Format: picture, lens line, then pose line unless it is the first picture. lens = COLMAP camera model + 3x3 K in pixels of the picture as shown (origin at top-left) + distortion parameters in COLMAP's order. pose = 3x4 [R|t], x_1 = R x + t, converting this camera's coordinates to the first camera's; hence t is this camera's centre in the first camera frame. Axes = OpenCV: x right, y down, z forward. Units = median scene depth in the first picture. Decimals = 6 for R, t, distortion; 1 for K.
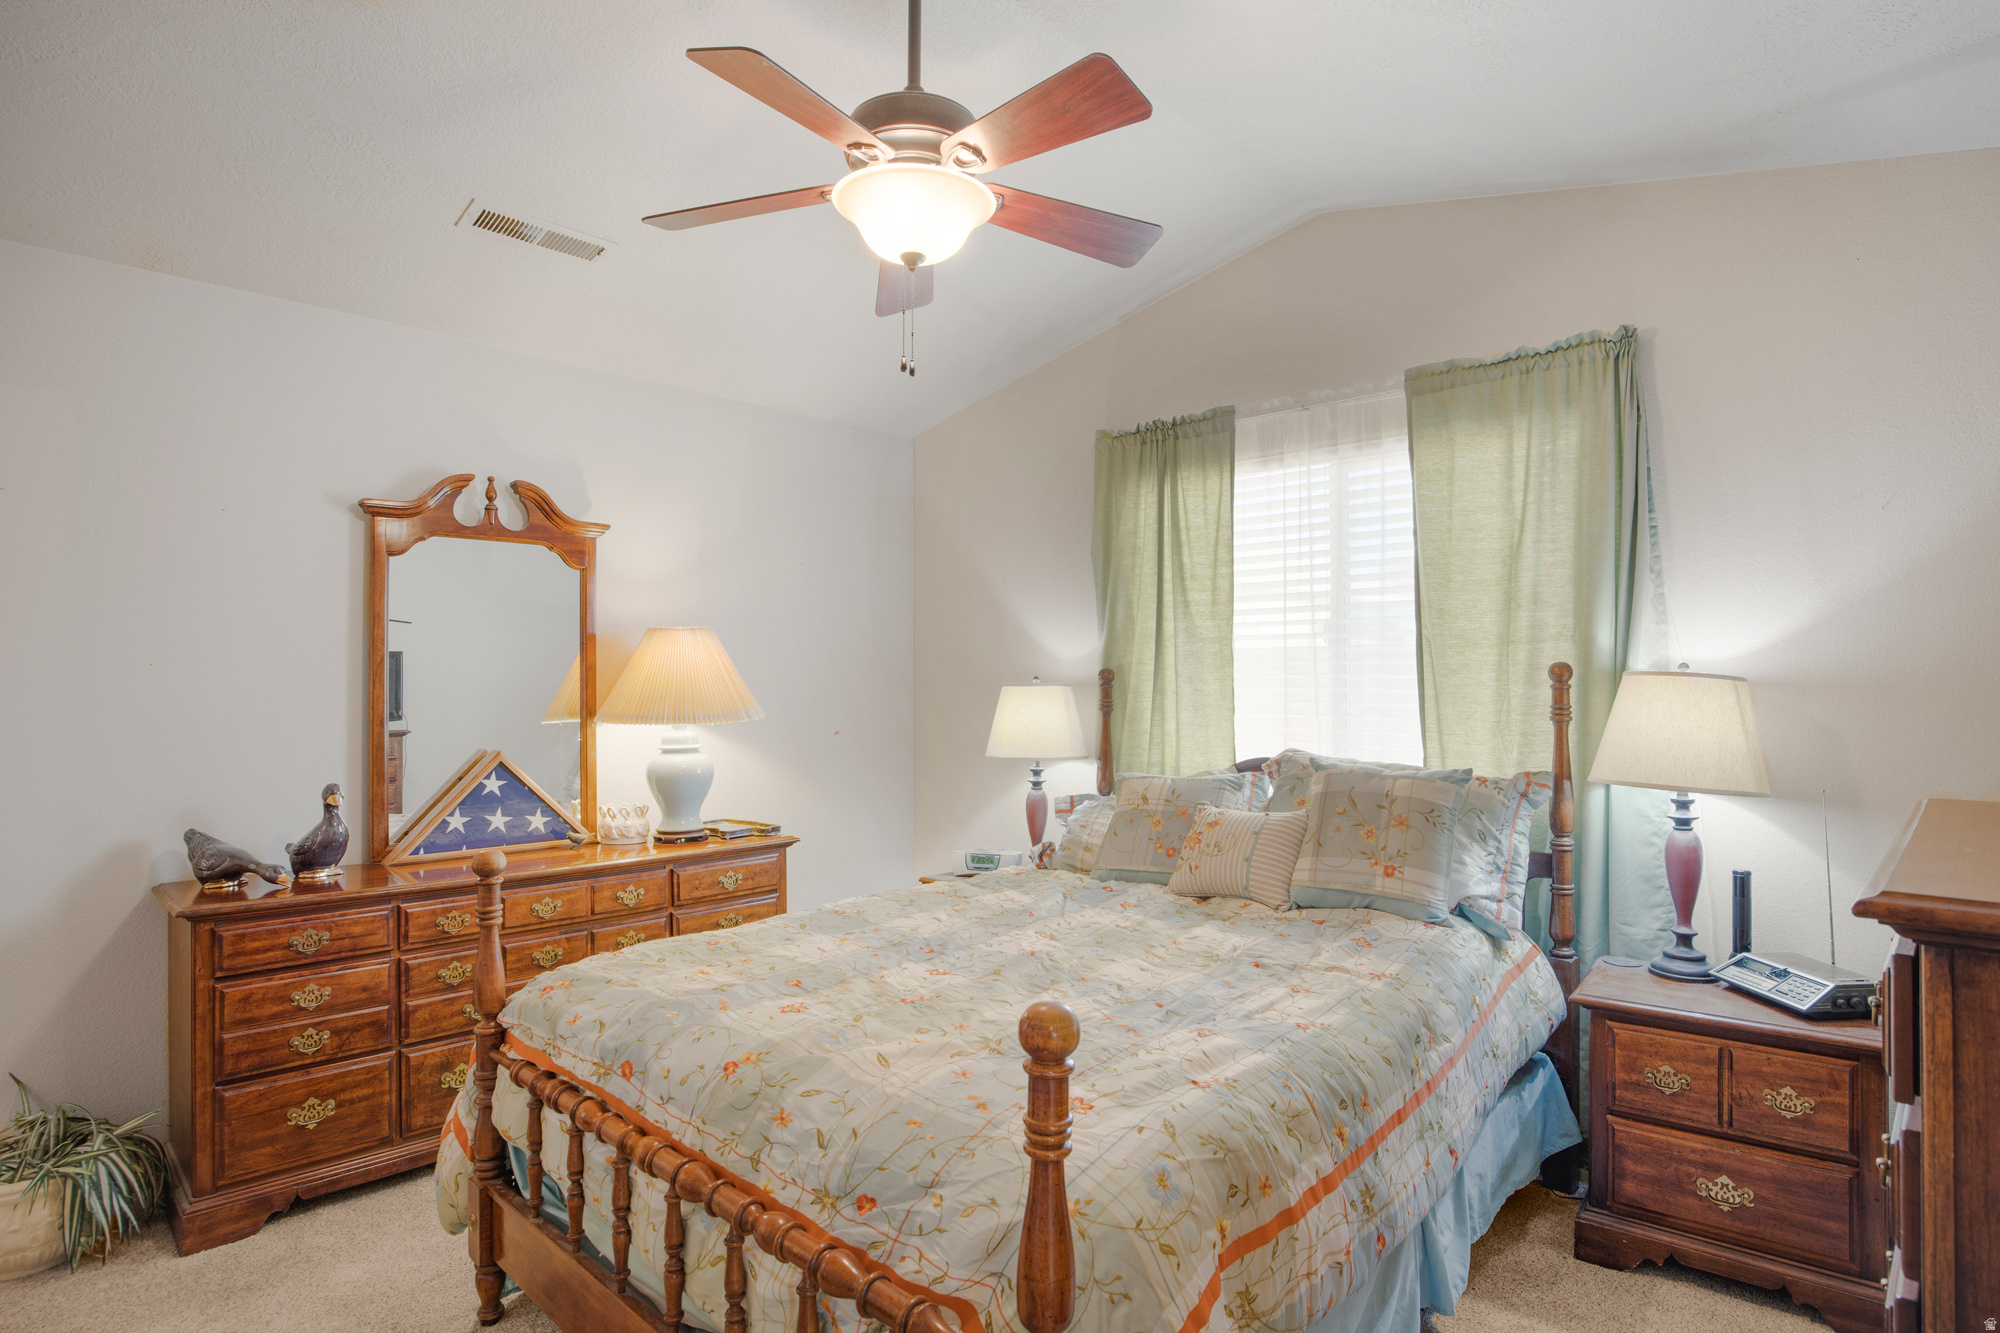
lens RADIAL K [[1095.1, 0, 1003.1], [0, 1095.1, 675.0], [0, 0, 1]] dist [-0.006566, -0.000509]
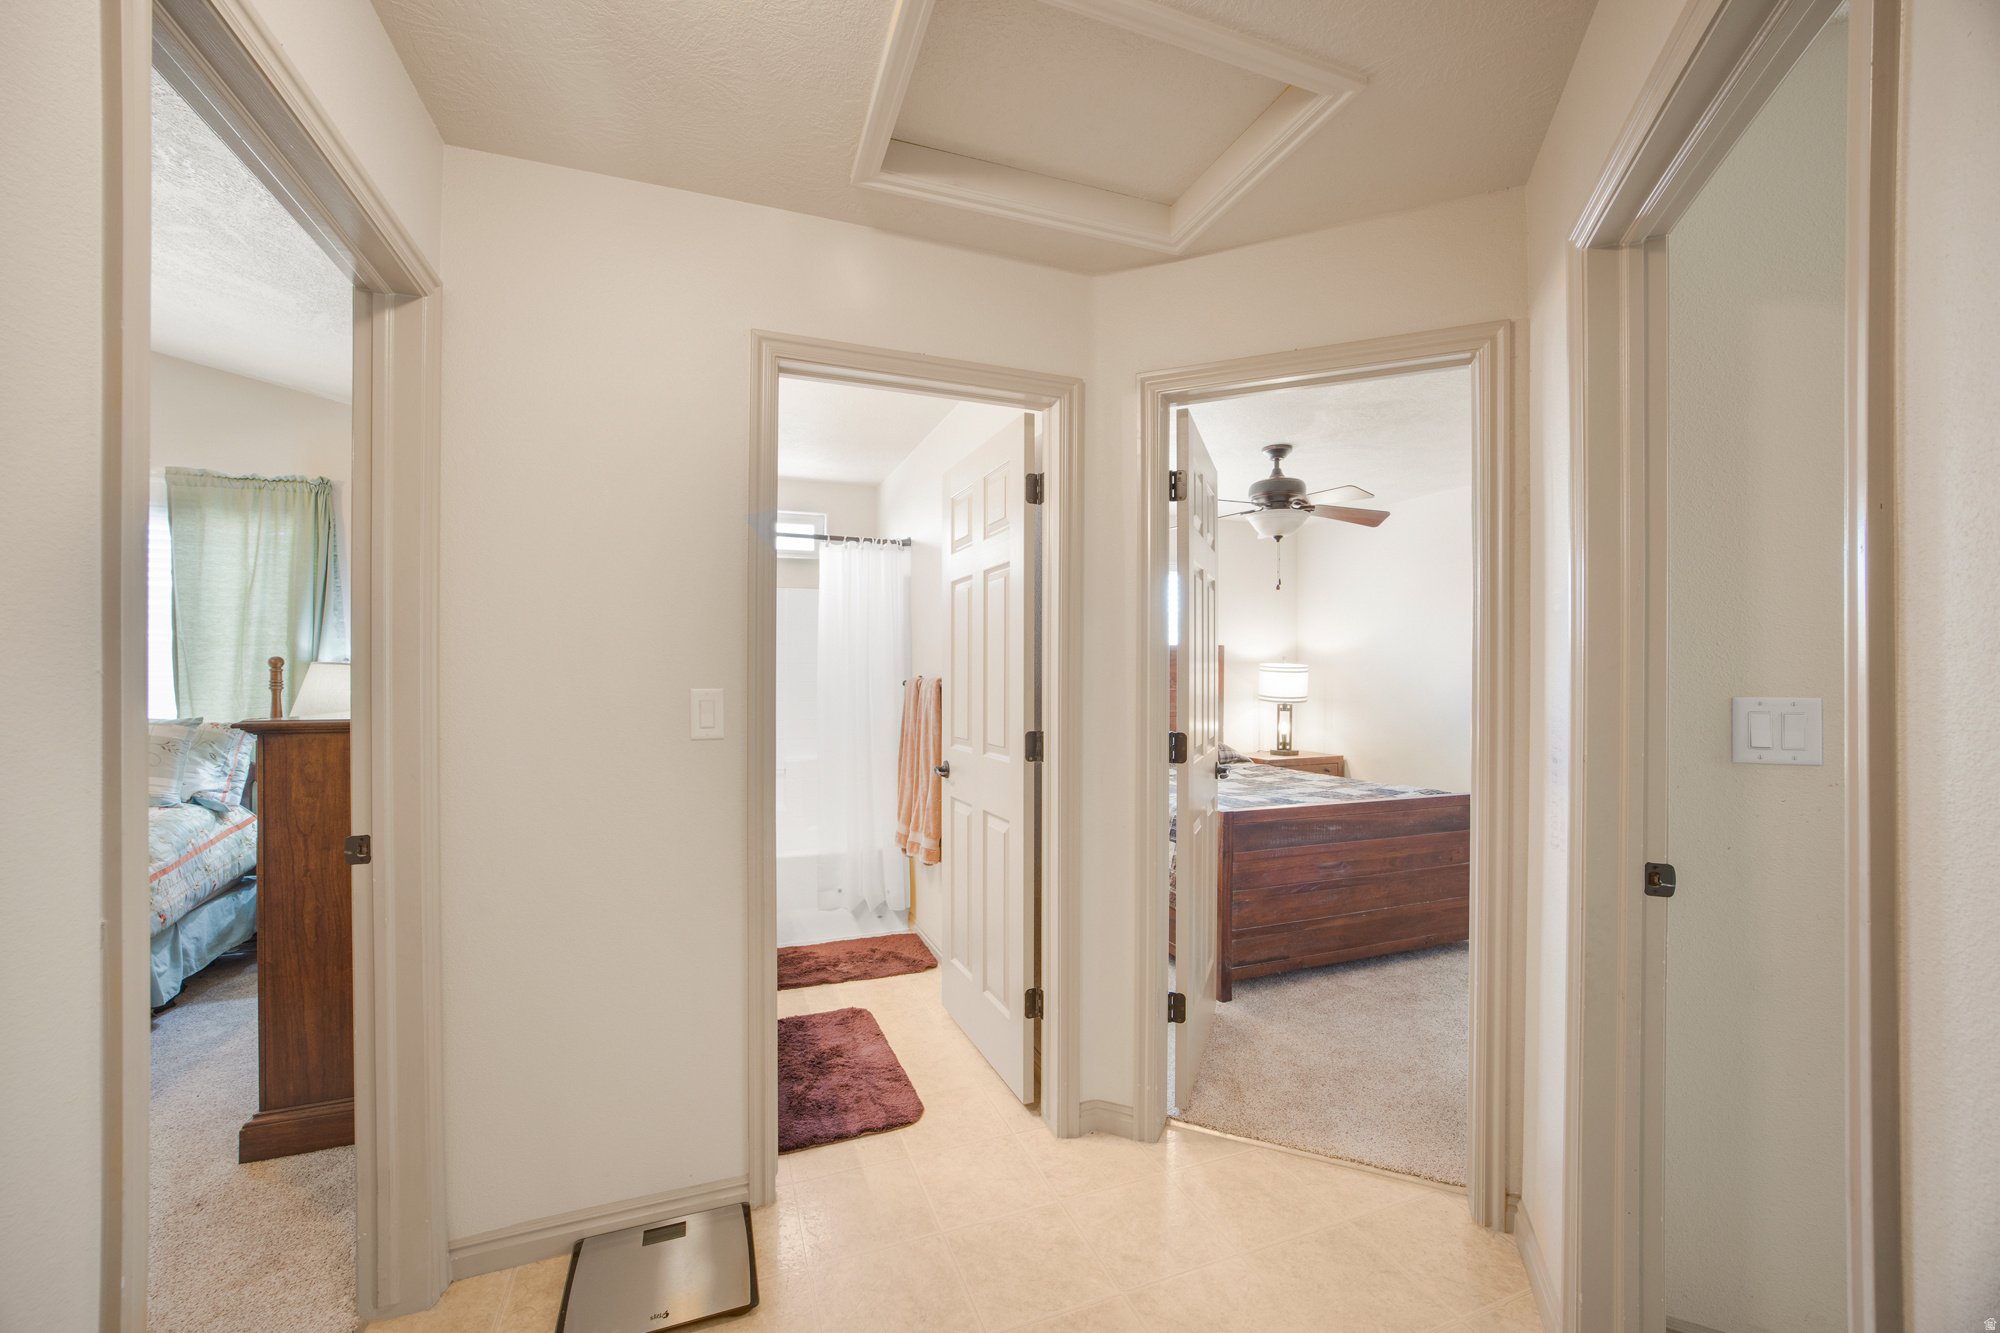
lens RADIAL K [[781.8, 0, 1006.2], [0, 781.8, 666.7], [0, 0, 1]] dist [-0.001078, -0.000002]
pose [[0.445343, 0.002210, 0.895357, -0.105109], [-0.007078, 0.999974, 0.001053, -0.004976], [-0.895332, -0.006806, 0.445348, -0.640871]]
